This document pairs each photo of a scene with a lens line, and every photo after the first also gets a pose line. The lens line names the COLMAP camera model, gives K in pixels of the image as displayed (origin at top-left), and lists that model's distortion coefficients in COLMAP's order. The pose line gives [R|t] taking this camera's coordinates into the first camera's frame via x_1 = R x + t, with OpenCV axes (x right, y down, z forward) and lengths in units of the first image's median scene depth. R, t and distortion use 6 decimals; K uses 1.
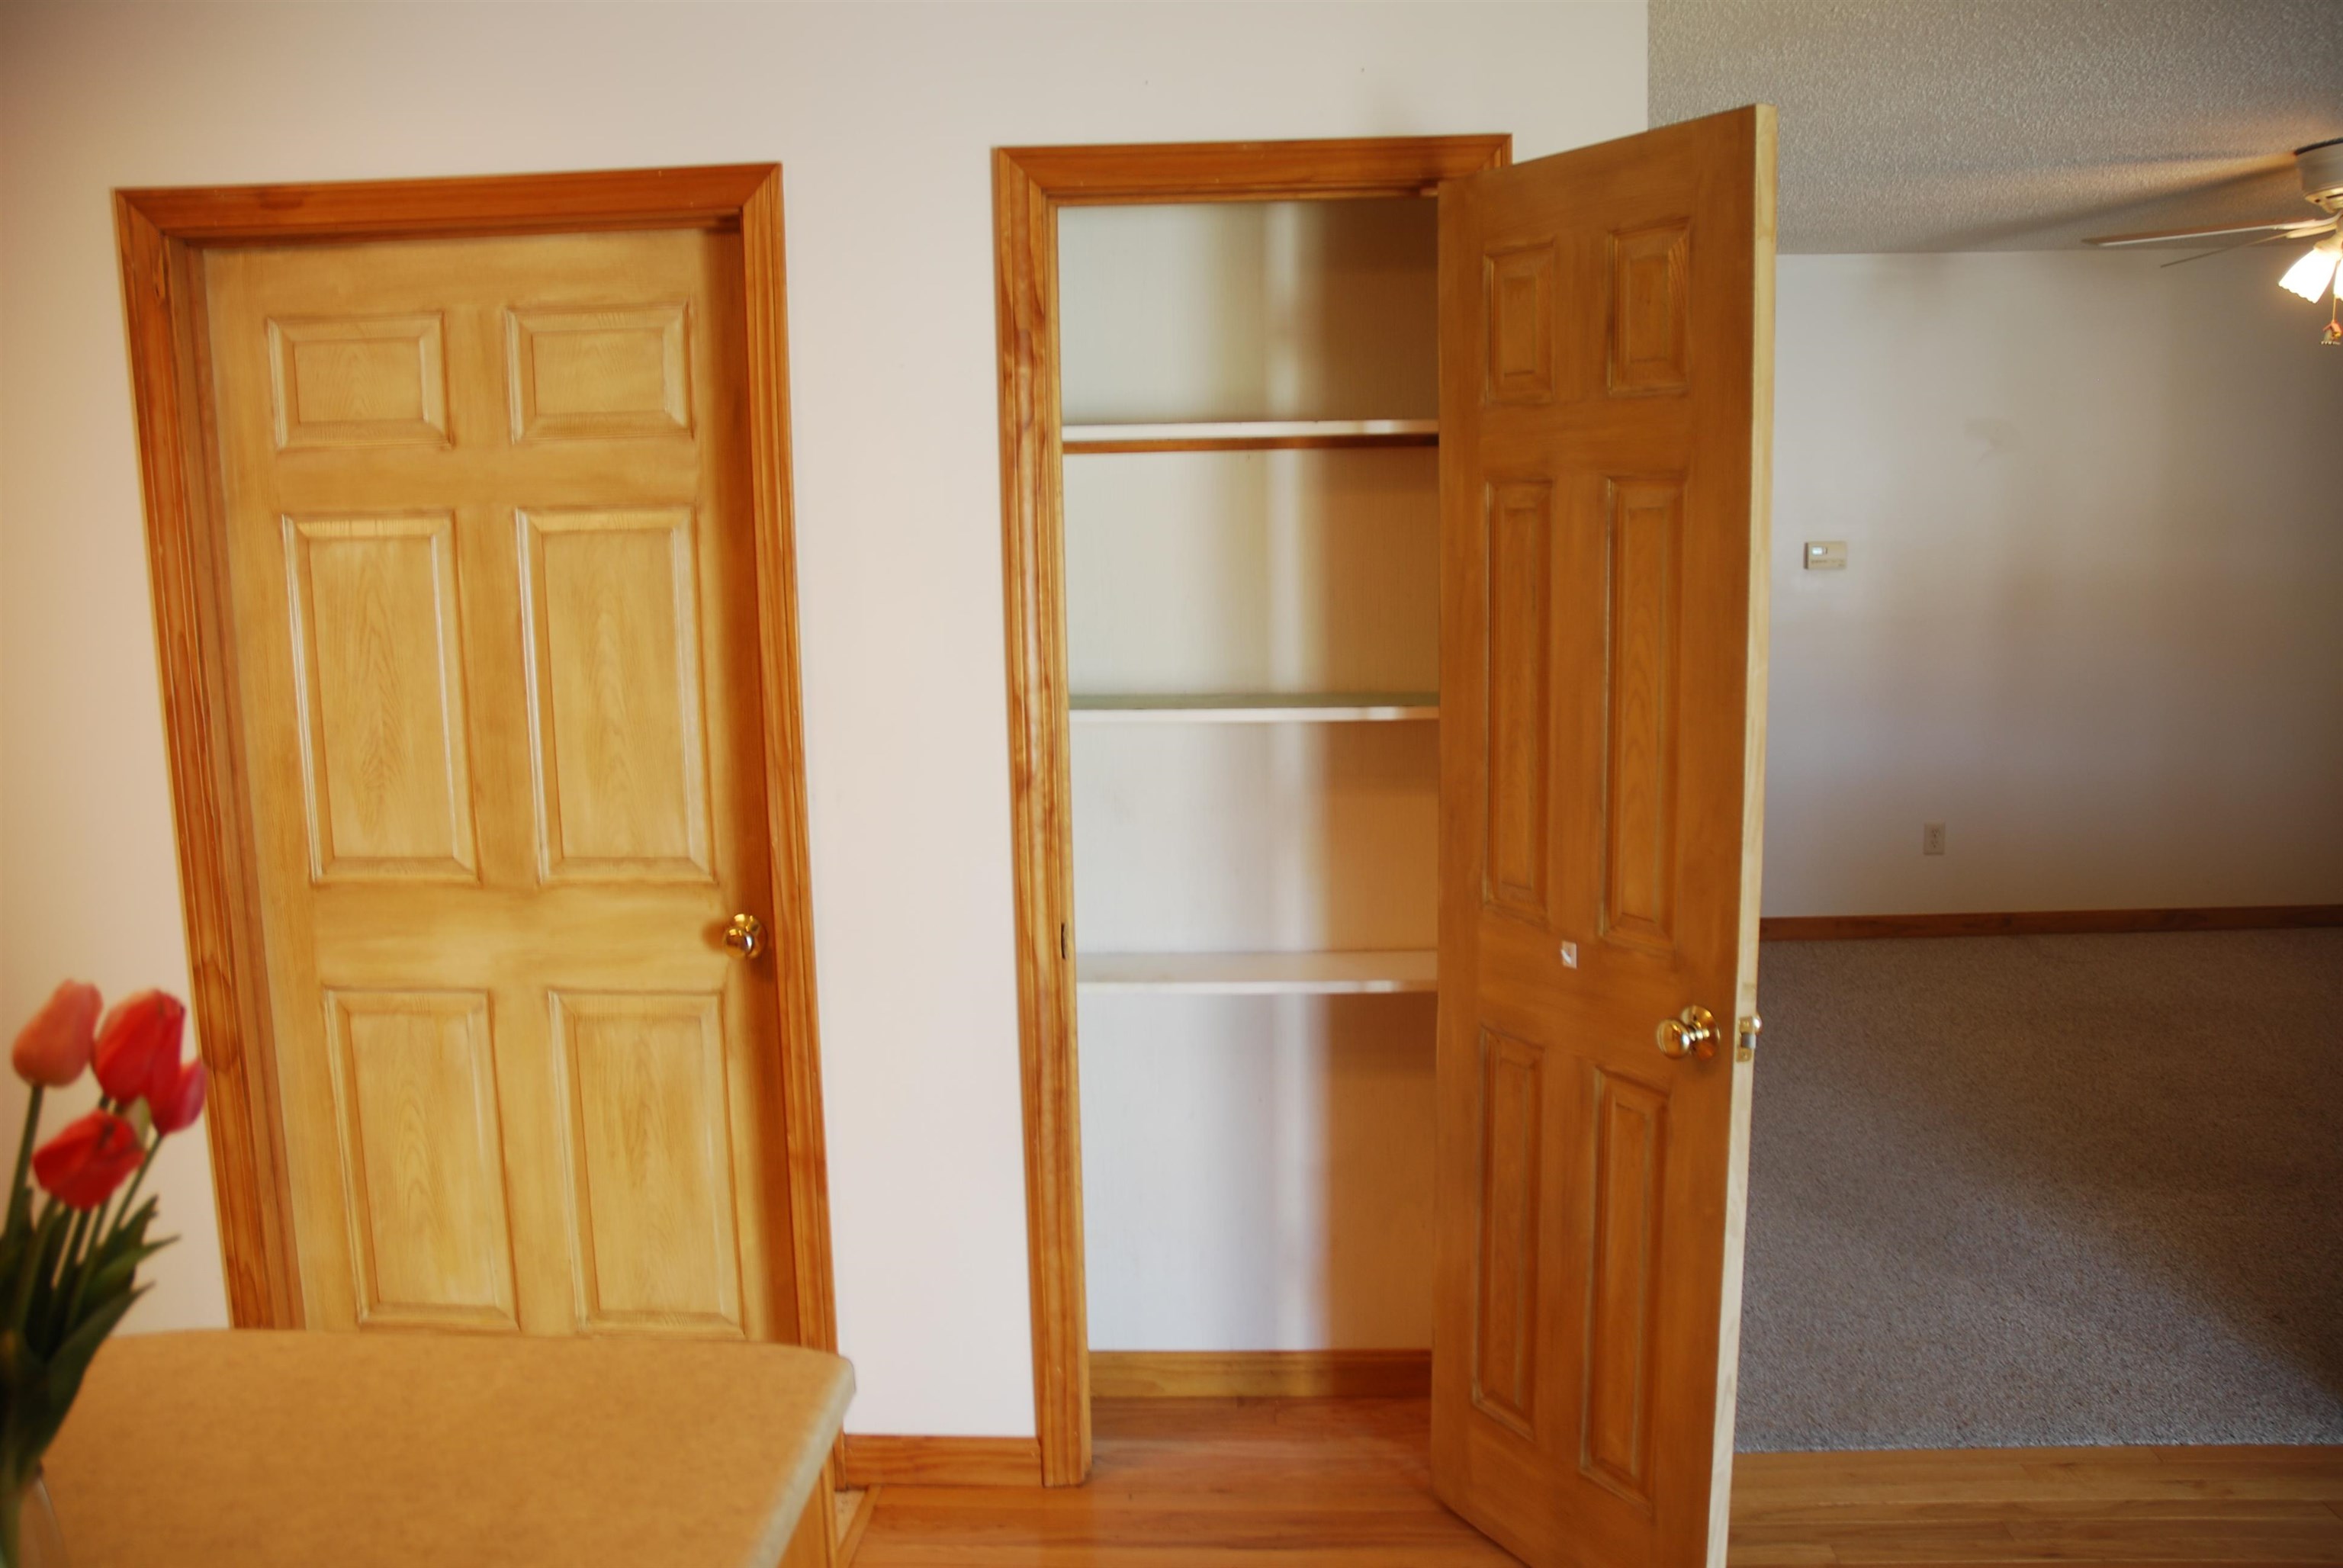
lens RADIAL K [[1819.4, 0, 1172.1], [0, 1819.4, 801.1], [0, 0, 1]] dist [-0.168315, 0.149976]
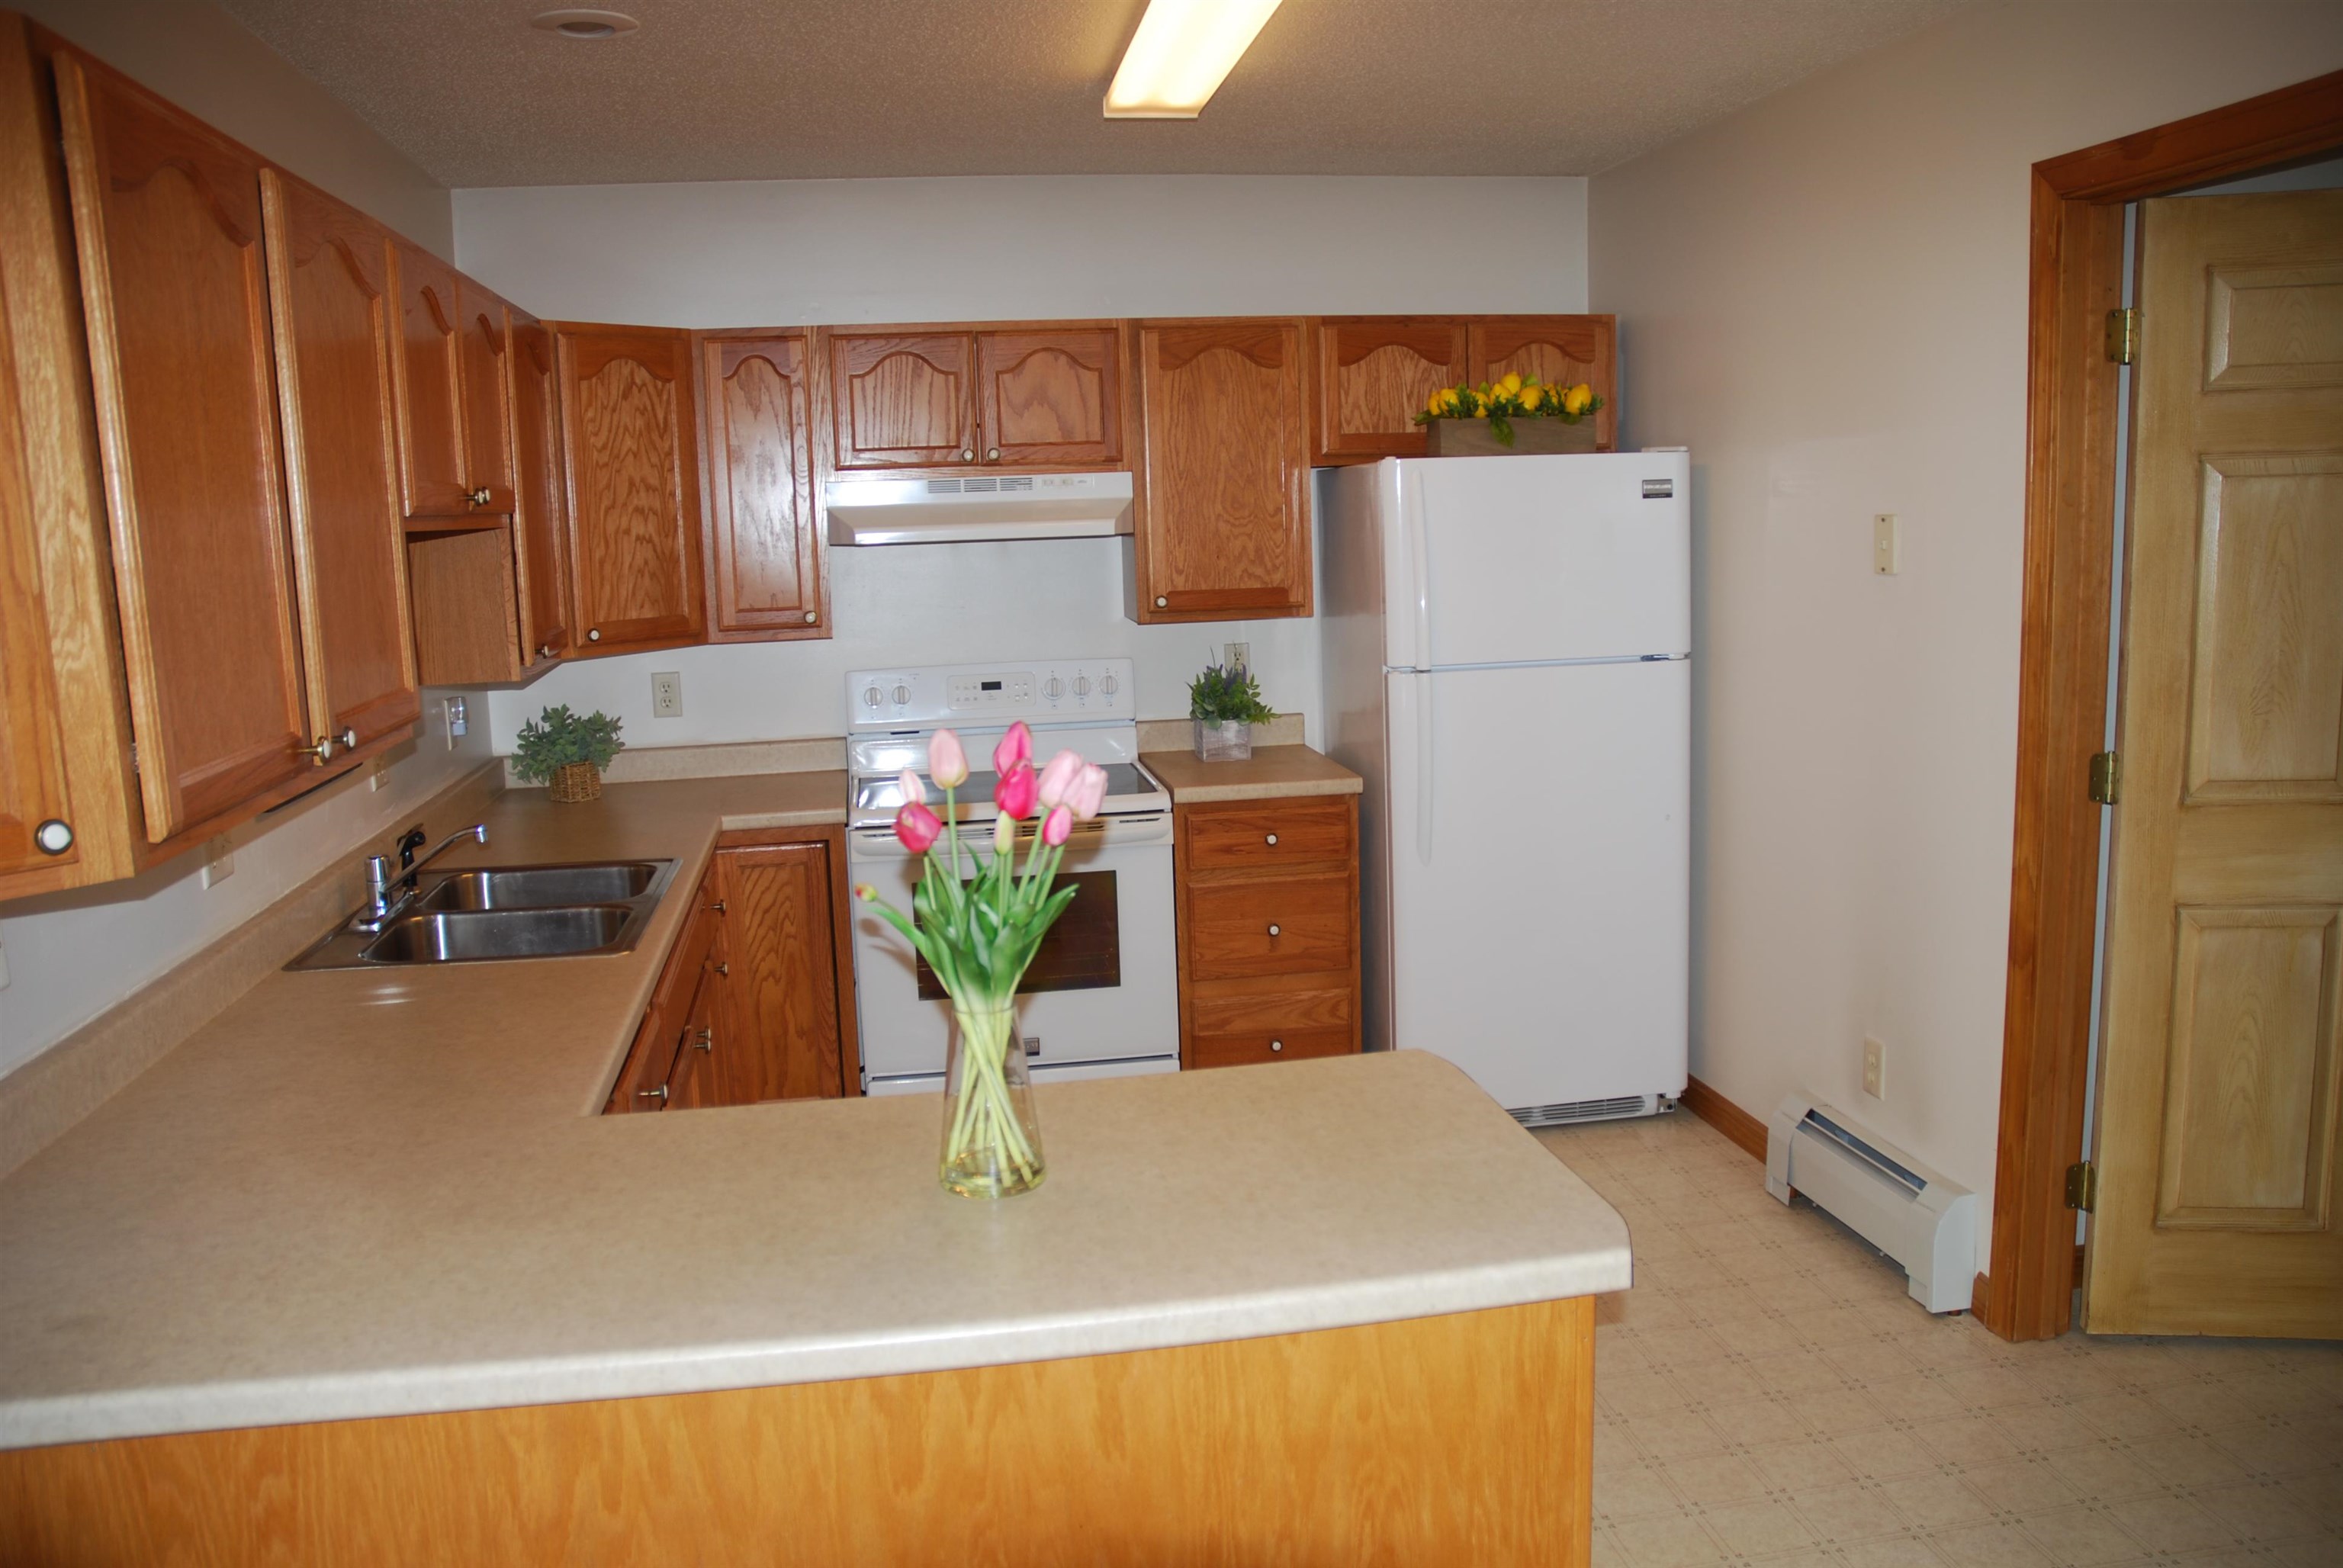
lens RADIAL K [[1819.4, 0, 1172.1], [0, 1819.4, 801.1], [0, 0, 1]] dist [-0.168315, 0.149976]
pose [[0.216218, 0.162872, -0.962664, 0.388035], [-0.120091, 0.982937, 0.139330, -0.037379], [0.968931, 0.085482, 0.232088, 0.226735]]
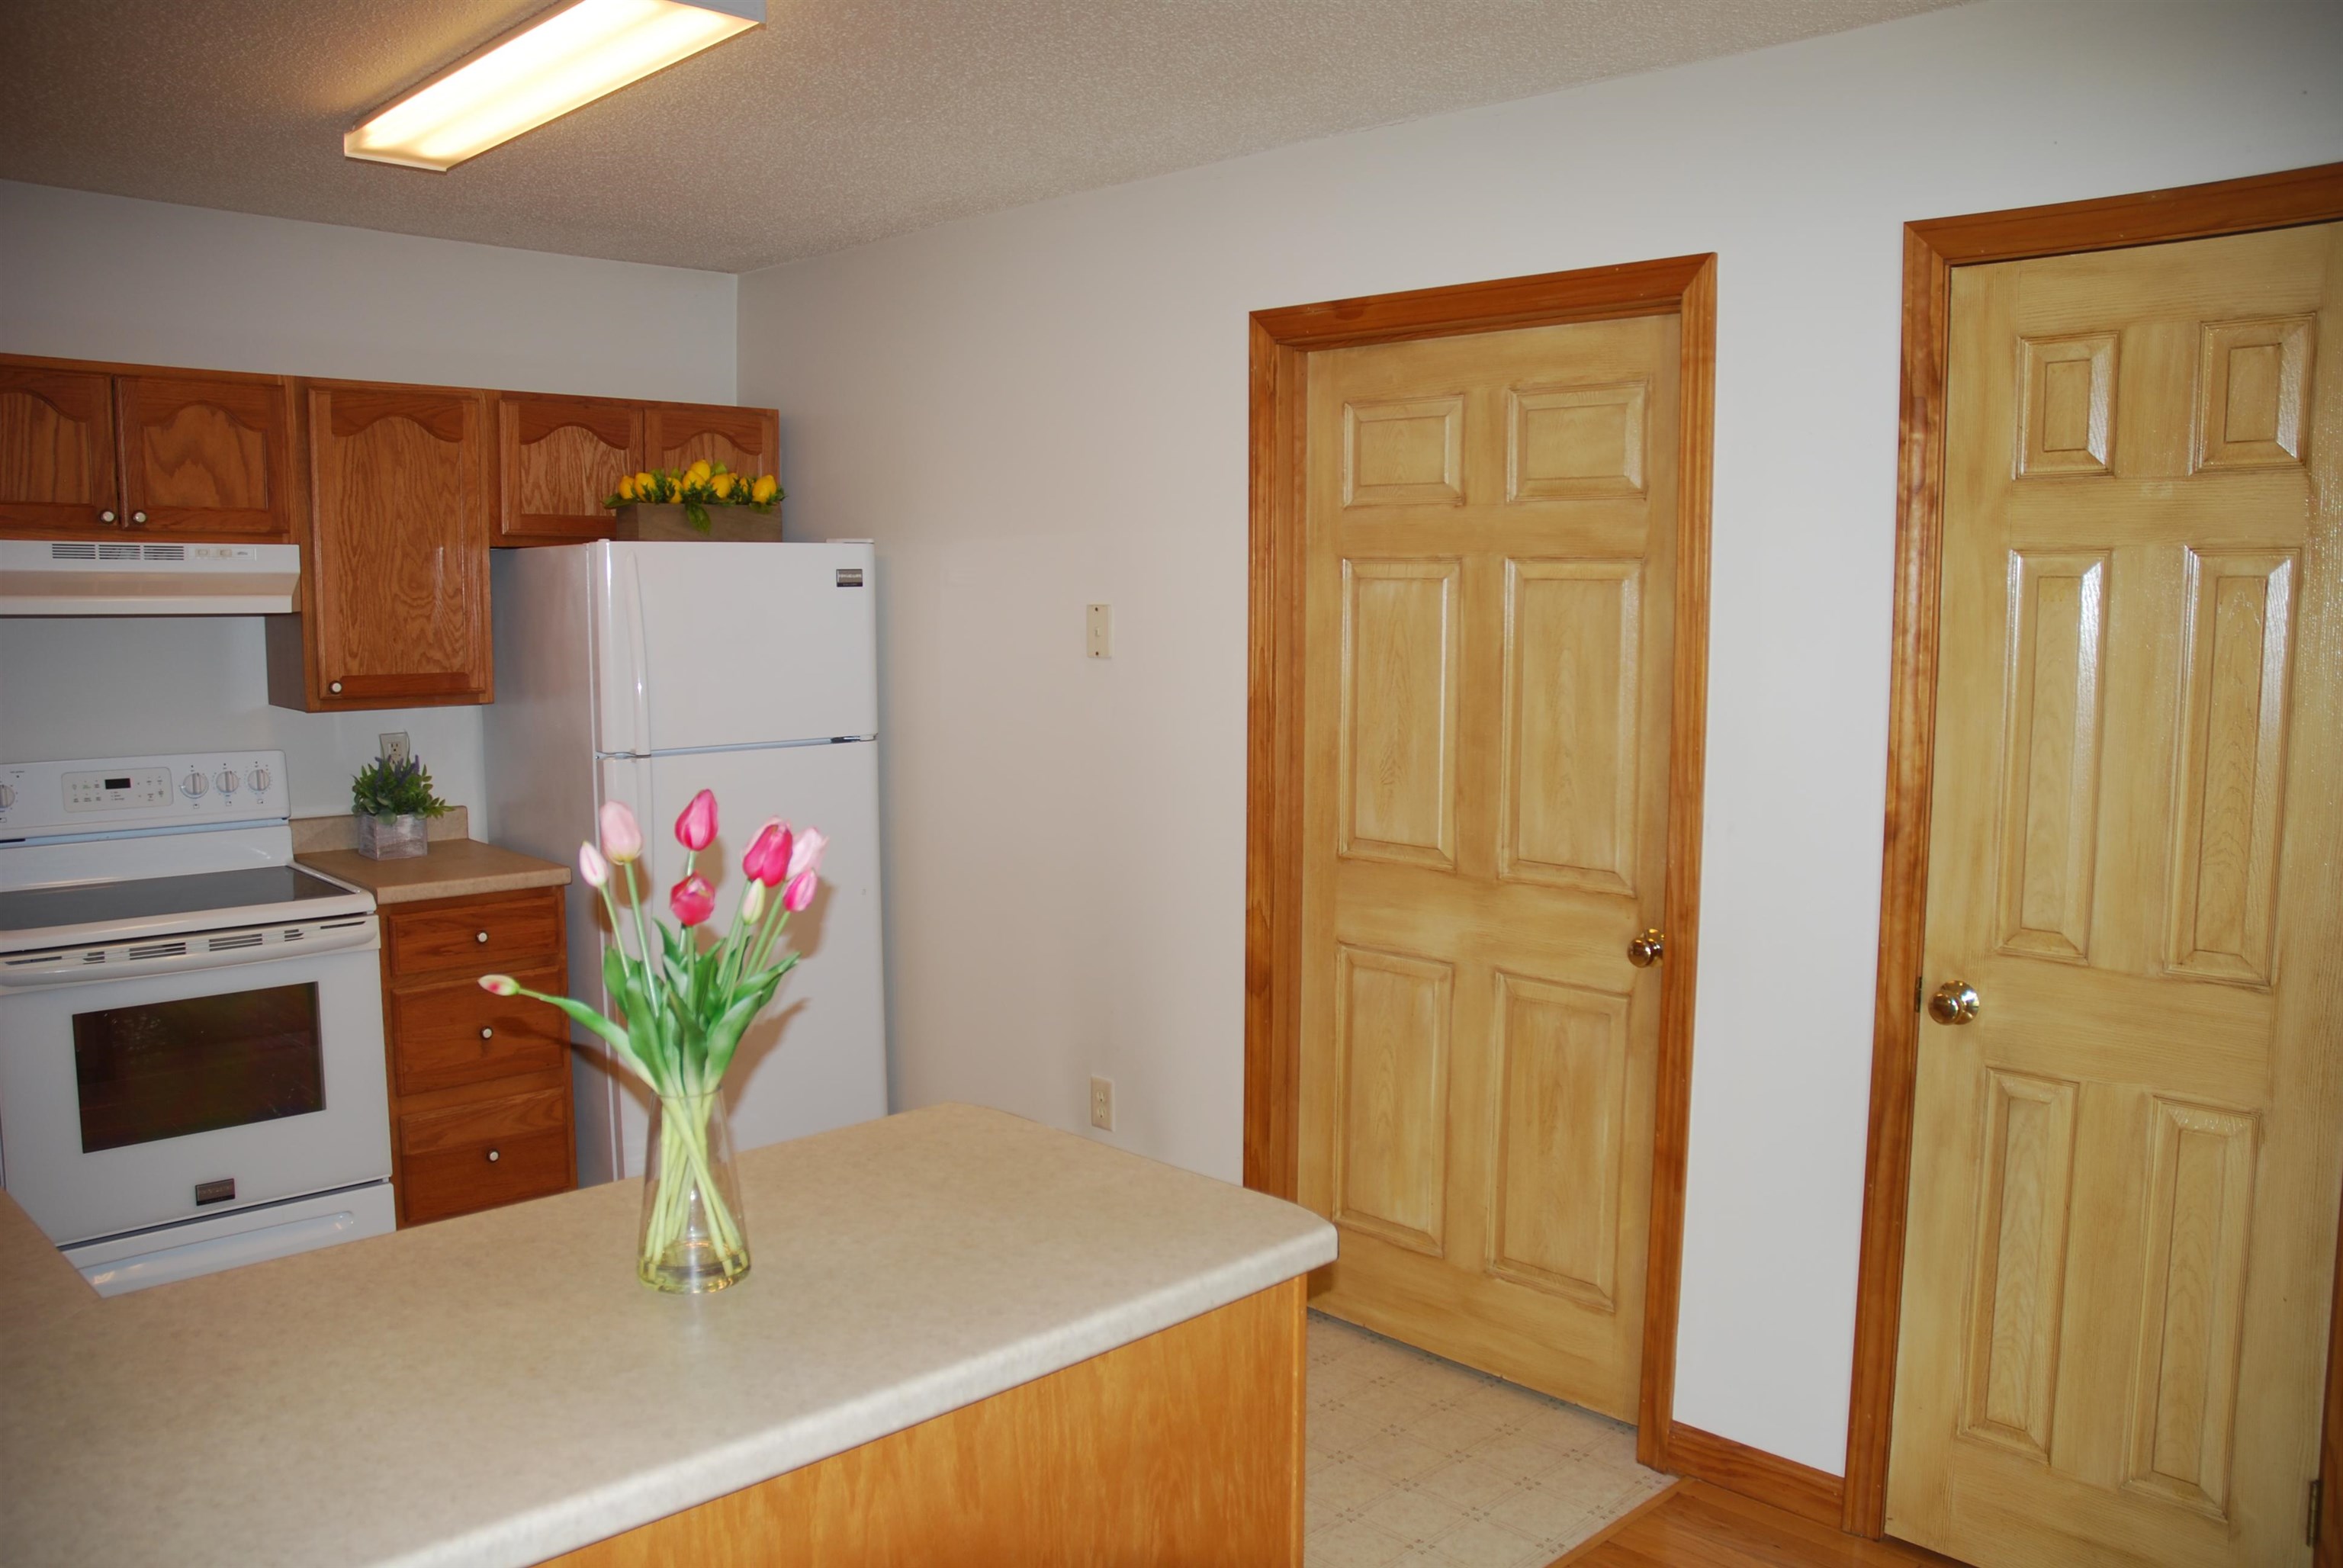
lens RADIAL K [[1819.4, 0, 1172.1], [0, 1819.4, 801.1], [0, 0, 1]] dist [-0.168315, 0.149976]
pose [[0.734130, 0.095515, -0.672258, 0.283506], [-0.119398, 0.992789, 0.010669, 0.009046], [0.668429, 0.072434, 0.740240, -0.021767]]
